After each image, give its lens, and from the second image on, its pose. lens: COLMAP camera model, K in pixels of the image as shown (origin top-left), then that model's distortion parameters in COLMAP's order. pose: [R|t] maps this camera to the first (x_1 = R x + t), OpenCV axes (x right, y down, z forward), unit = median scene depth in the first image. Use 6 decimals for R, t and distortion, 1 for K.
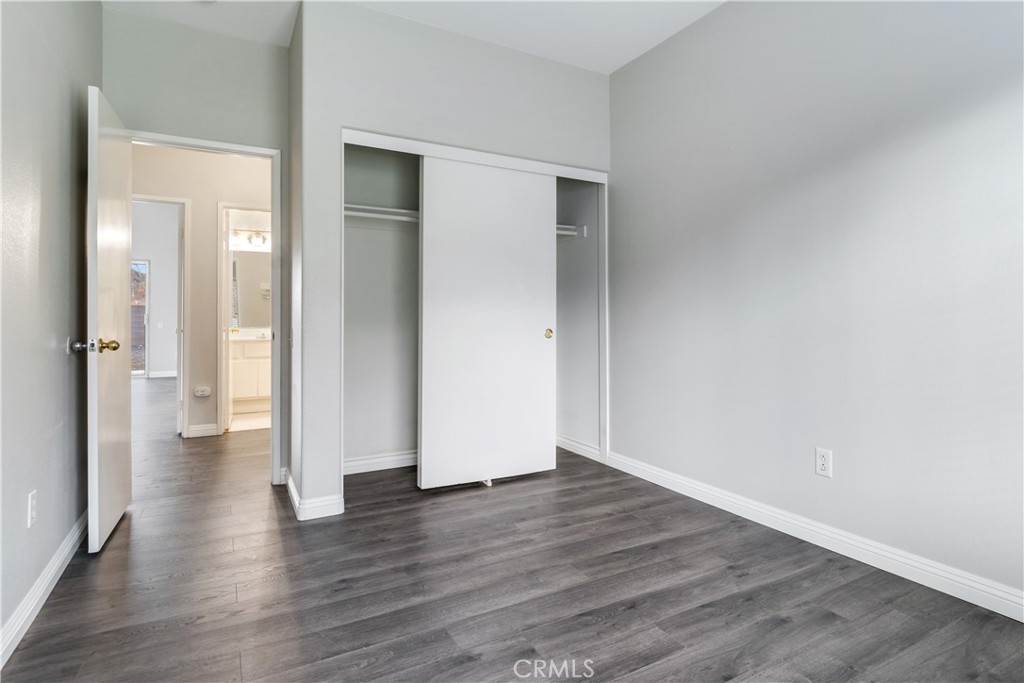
lens RADIAL K [[539.6, 0, 534.2], [0, 539.6, 321.5], [0, 0, 1]] dist [0.022442, -0.000416]
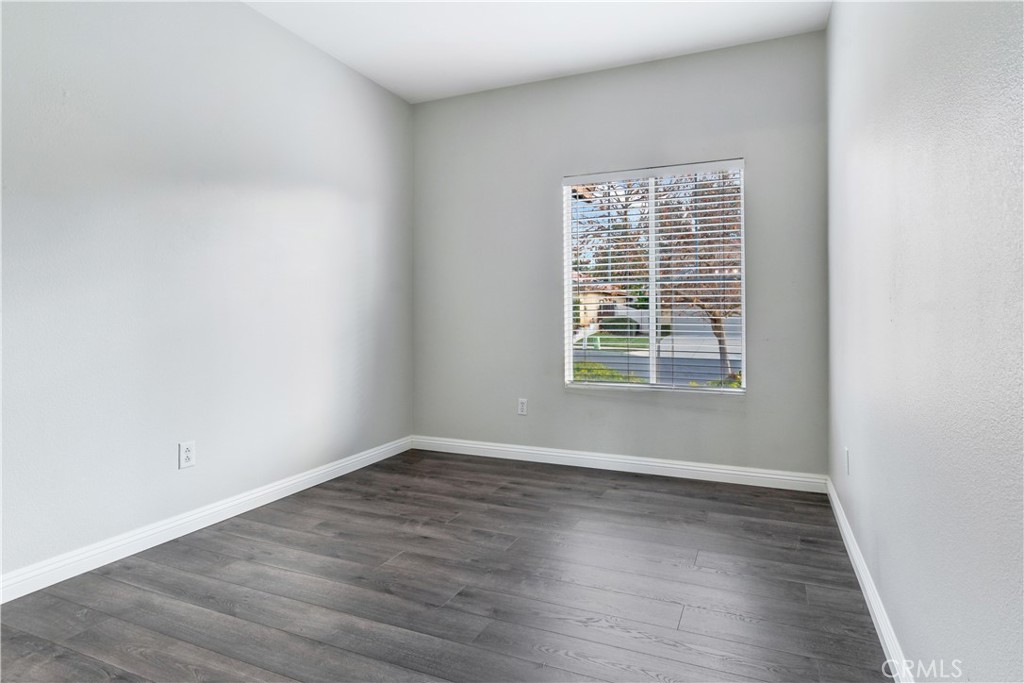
lens RADIAL K [[539.6, 0, 534.2], [0, 539.6, 321.5], [0, 0, 1]] dist [0.022442, -0.000416]
pose [[-0.600830, 0.003817, 0.799368, -0.818340], [0.006416, 0.999979, 0.000048, 0.001886], [-0.799351, 0.005158, -0.600842, 1.219535]]
